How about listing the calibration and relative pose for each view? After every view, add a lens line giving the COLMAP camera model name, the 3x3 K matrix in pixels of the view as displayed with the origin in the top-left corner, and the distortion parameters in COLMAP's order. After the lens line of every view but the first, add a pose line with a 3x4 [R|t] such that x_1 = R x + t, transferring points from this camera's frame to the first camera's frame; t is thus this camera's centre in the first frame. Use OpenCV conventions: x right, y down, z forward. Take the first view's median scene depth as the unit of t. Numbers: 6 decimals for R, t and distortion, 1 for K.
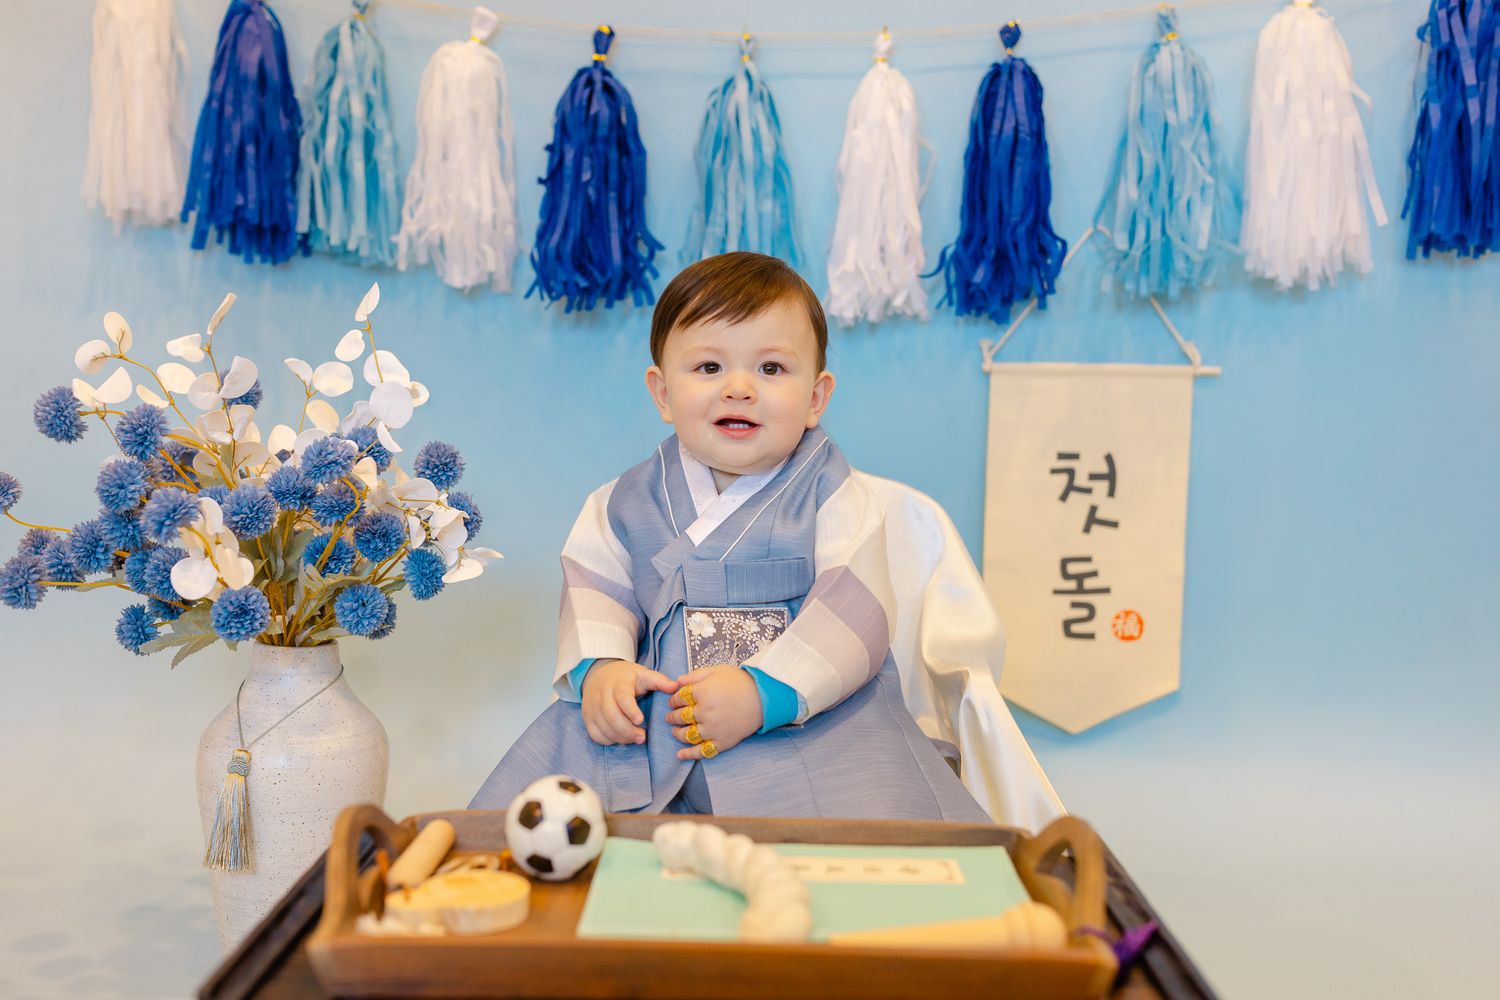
lens RADIAL K [[1428.6, 0, 750.0], [0, 1428.6, 500.0], [0, 0, 1]] dist [-0.007835, 0.009909]
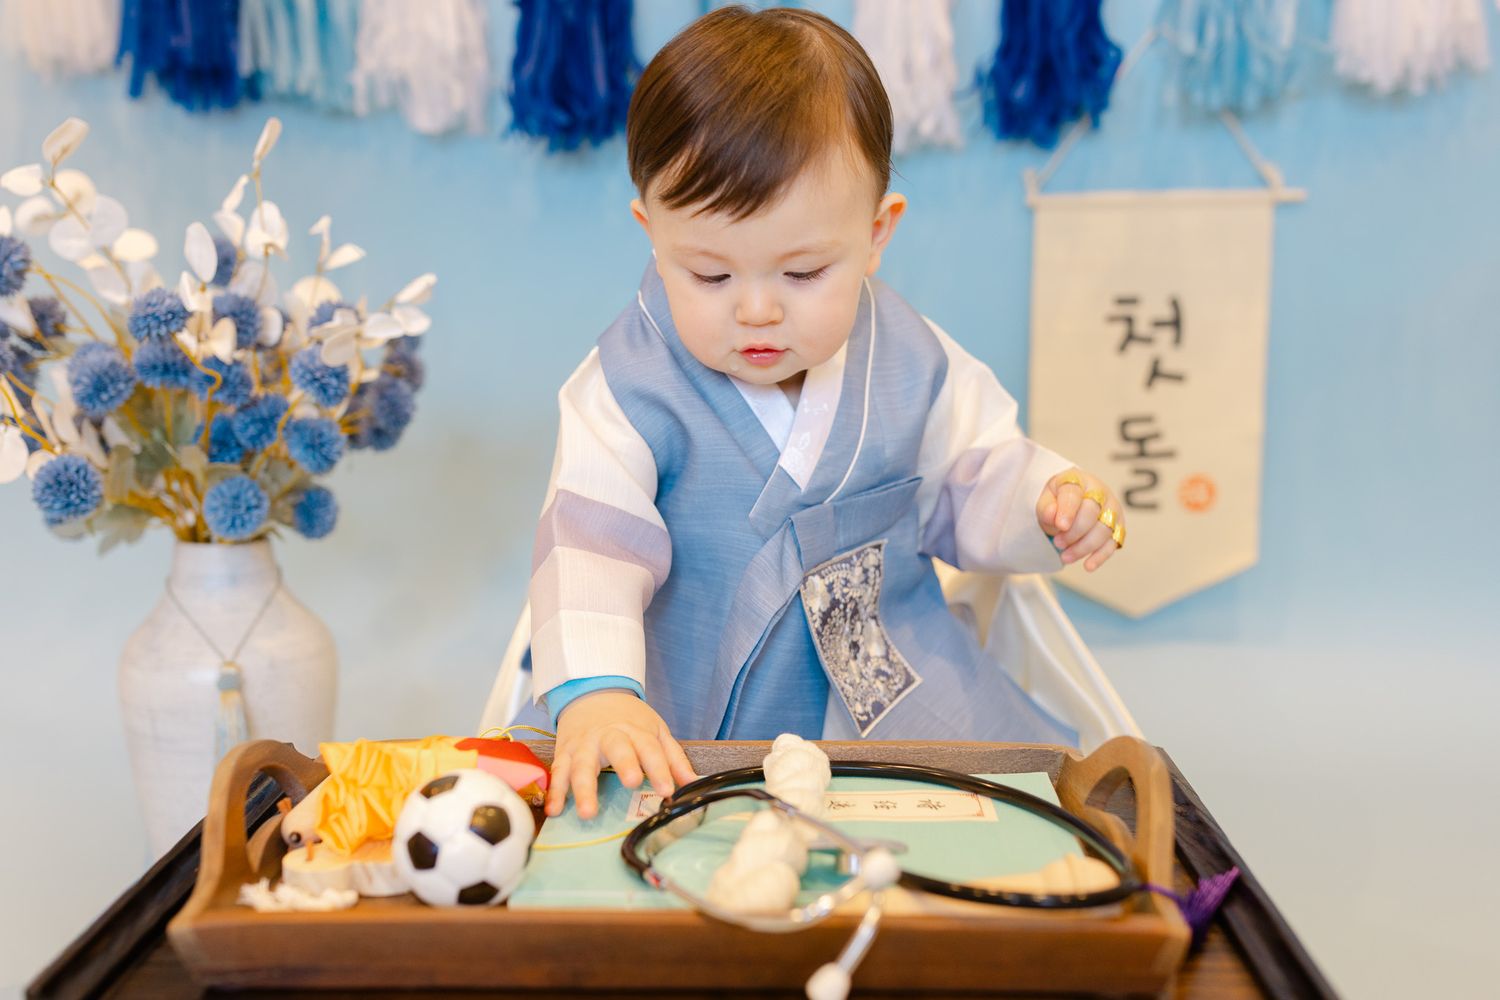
lens RADIAL K [[1428.6, 0, 750.0], [0, 1428.6, 500.0], [0, 0, 1]] dist [-0.007835, 0.009909]
pose [[0.998706, -0.026820, -0.043216, 0.028614], [0.030593, 0.995549, 0.089143, 0.005398], [0.040633, -0.090349, 0.995081, 0.117503]]
